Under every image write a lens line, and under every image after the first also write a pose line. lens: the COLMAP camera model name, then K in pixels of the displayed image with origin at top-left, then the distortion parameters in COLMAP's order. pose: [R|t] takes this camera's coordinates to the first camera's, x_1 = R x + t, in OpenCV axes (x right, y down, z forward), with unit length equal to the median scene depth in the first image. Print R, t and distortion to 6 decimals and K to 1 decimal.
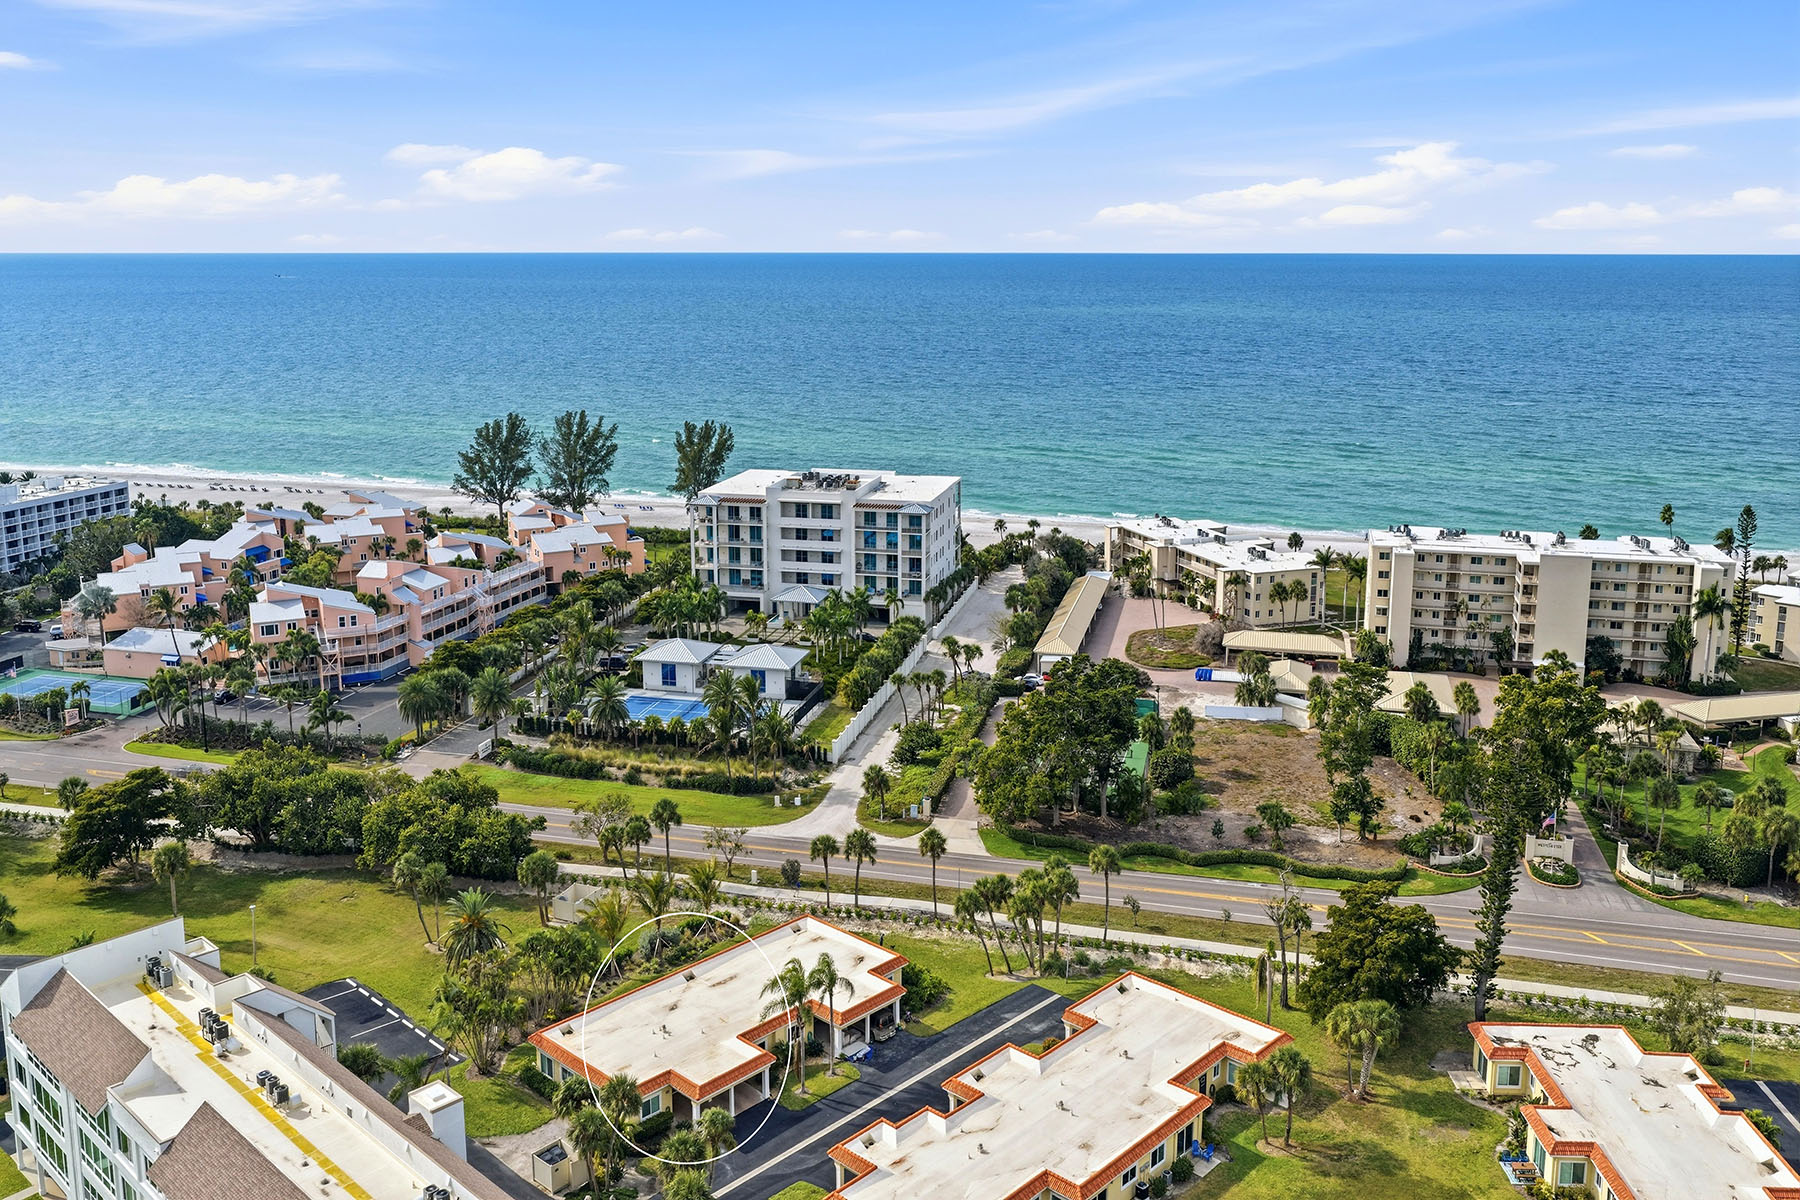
lens RADIAL K [[1625.1, 0, 877.1], [0, 1625.1, 601.1], [0, 0, 1]] dist [0.003914, 0.006040]
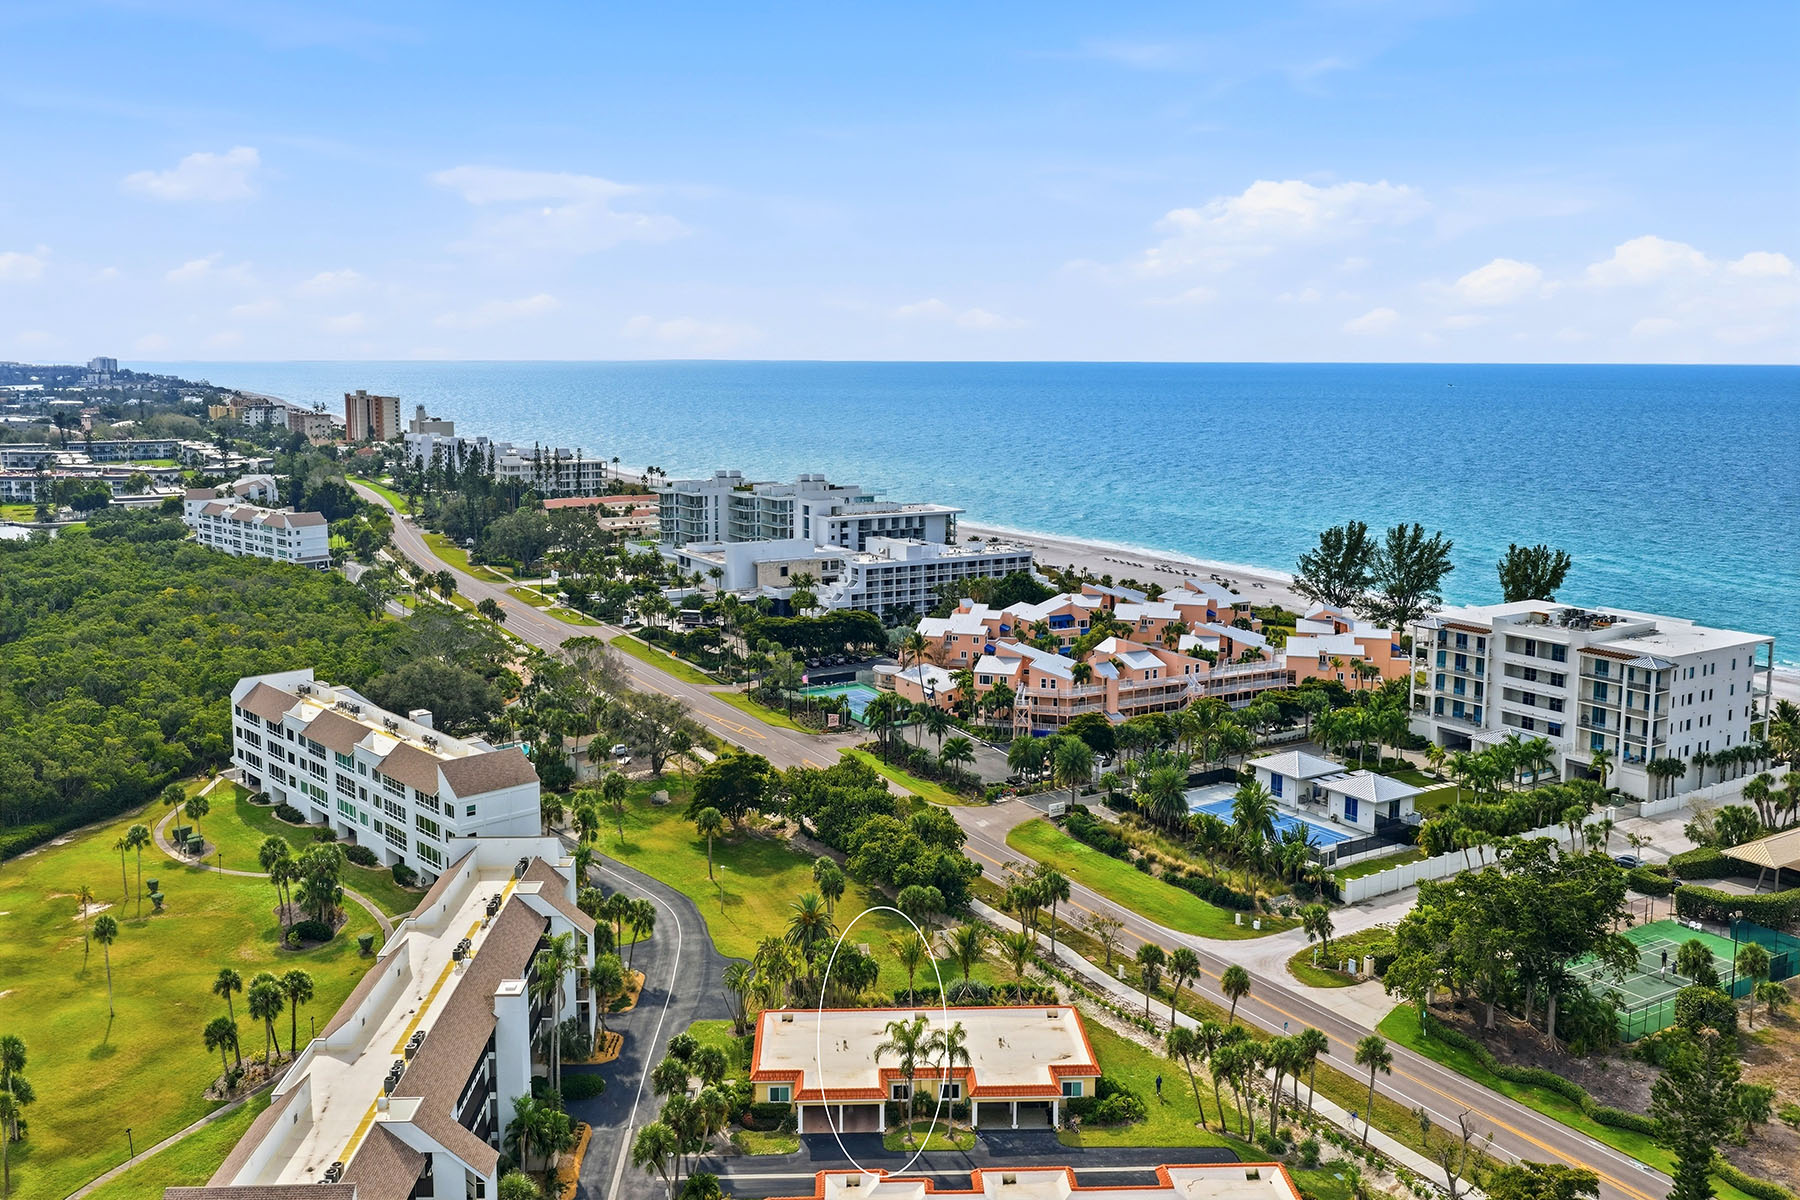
lens RADIAL K [[1625.1, 0, 877.1], [0, 1625.1, 601.1], [0, 0, 1]] dist [0.003914, 0.006040]
pose [[0.670720, 0.113368, -0.732996, 0.376477], [-0.162037, 0.986775, 0.004348, -0.026903], [0.723795, 0.115856, 0.680220, 0.119209]]
